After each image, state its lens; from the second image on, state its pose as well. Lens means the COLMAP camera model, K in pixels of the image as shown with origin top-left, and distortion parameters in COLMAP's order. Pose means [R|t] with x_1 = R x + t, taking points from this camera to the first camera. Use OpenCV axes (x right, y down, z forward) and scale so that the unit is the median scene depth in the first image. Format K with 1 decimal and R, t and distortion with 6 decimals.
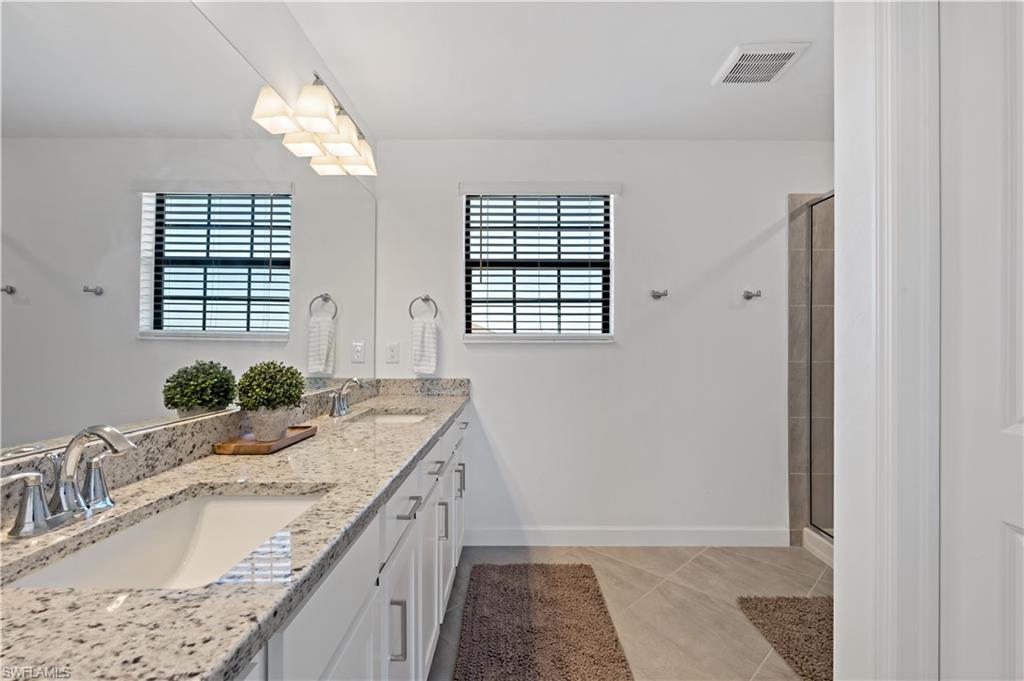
lens RADIAL K [[456.4, 0, 514.7], [0, 456.4, 346.3], [0, 0, 1]] dist [-0.006628, 0.000627]
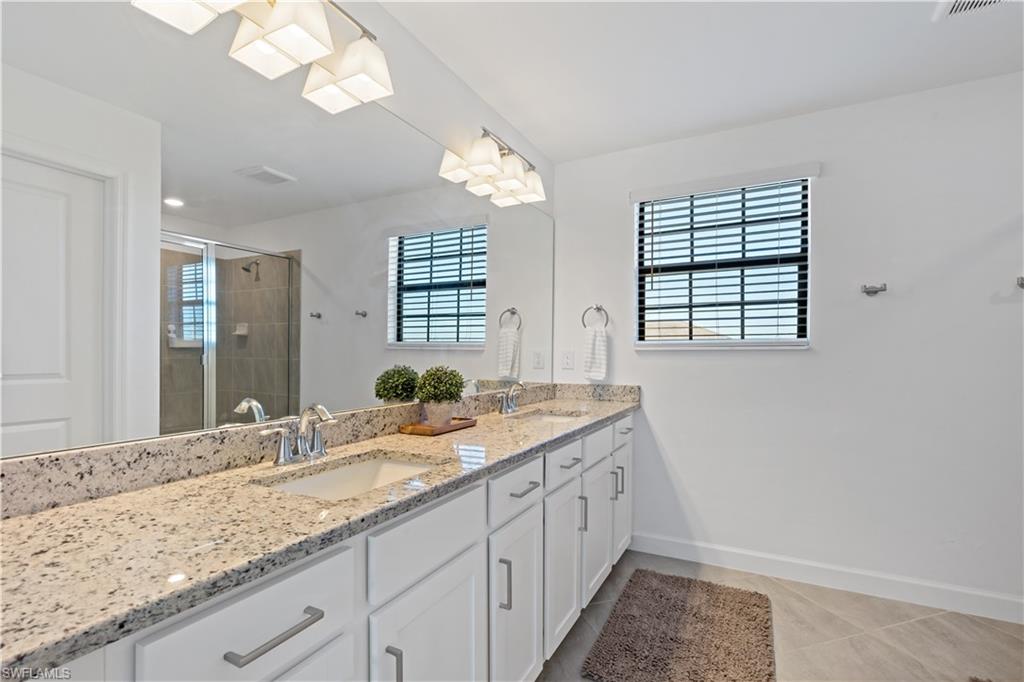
lens RADIAL K [[456.4, 0, 504.8], [0, 456.4, 356.3], [0, 0, 1]] dist [-0.006628, 0.000627]
pose [[0.888762, 0.000433, -0.458369, 0.110971], [0.002475, 0.999980, 0.005742, -0.000618], [0.458362, -0.006238, 0.888744, -0.034452]]
